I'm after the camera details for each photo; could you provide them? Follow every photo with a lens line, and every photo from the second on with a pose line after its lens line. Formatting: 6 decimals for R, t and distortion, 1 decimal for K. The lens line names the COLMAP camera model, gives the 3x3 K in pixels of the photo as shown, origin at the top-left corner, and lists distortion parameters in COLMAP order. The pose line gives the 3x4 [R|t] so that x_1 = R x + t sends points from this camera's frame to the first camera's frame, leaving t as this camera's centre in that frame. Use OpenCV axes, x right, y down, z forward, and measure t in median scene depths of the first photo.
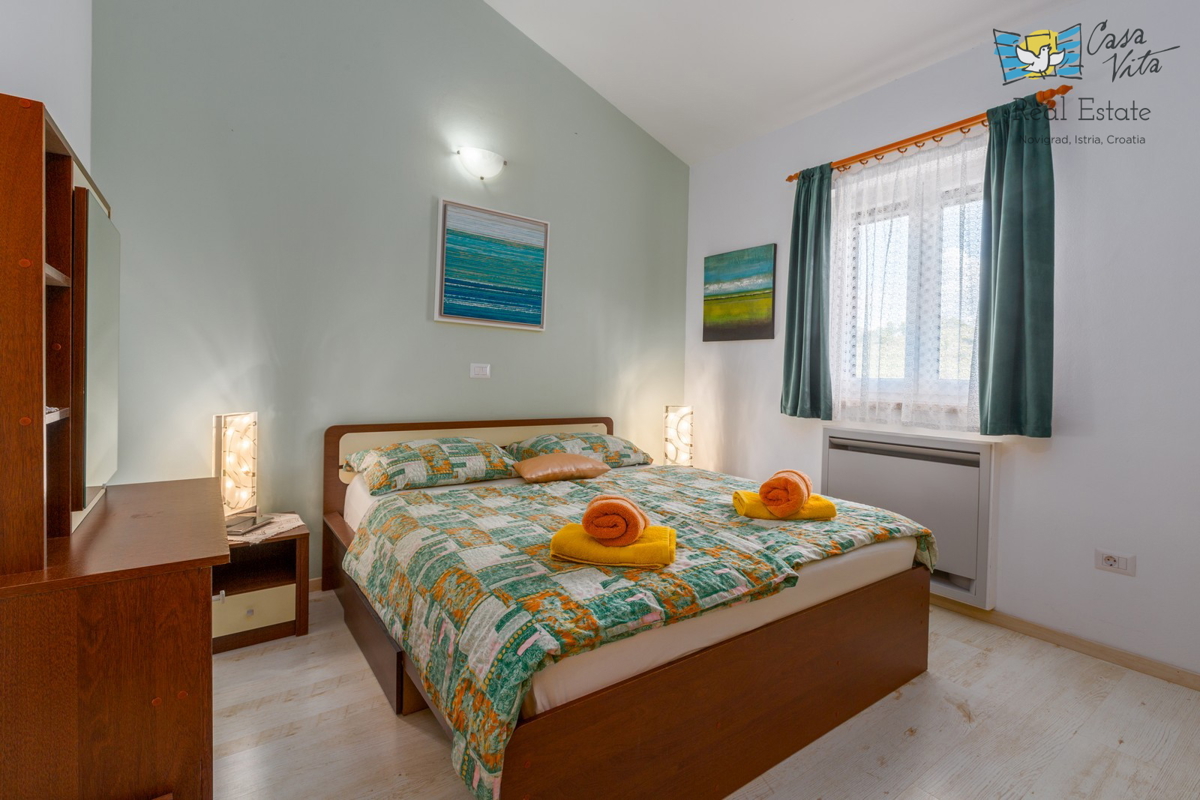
lens RADIAL K [[537.8, 0, 603.9], [0, 537.8, 390.3], [0, 0, 1]] dist [-0.002704, -0.000844]
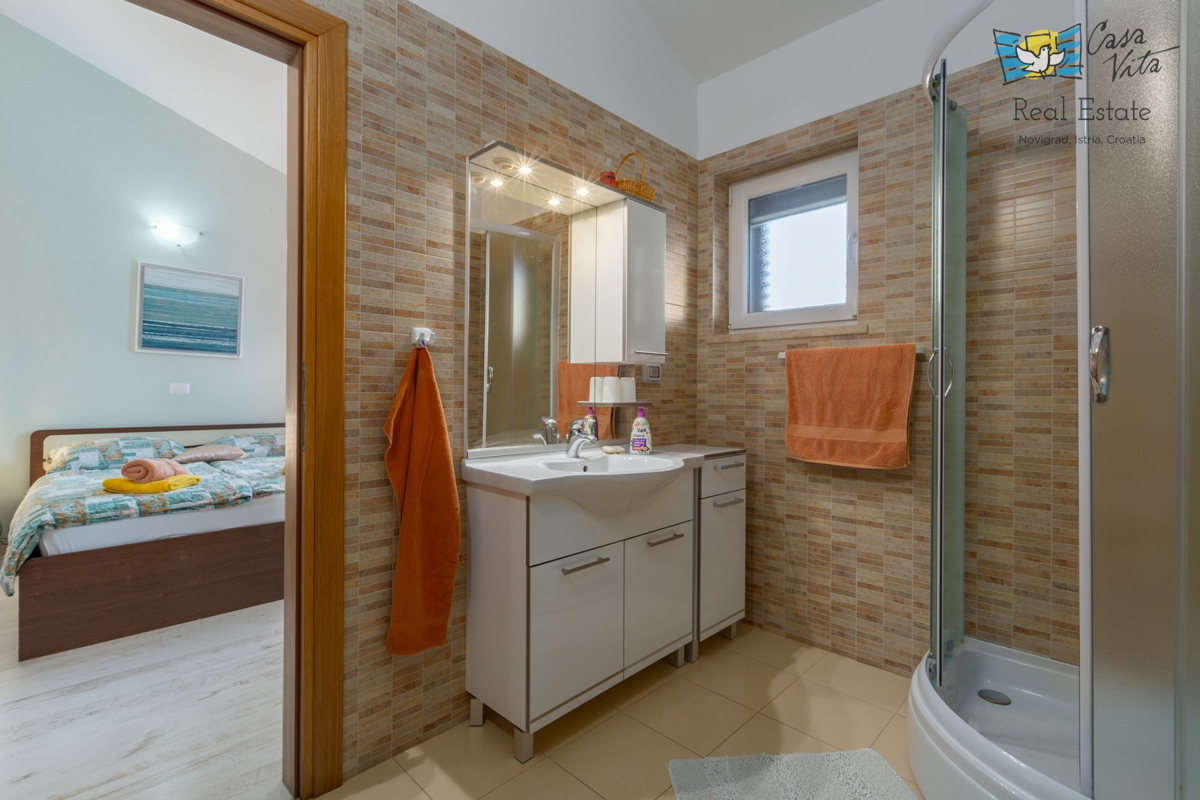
lens RADIAL K [[537.8, 0, 596.8], [0, 537.8, 401.3], [0, 0, 1]] dist [-0.002704, -0.000844]
pose [[0.987046, -0.015008, 0.159732, 0.607398], [0.016592, 0.999825, -0.008586, 0.025270], [-0.159575, 0.011125, 0.987123, -0.506544]]
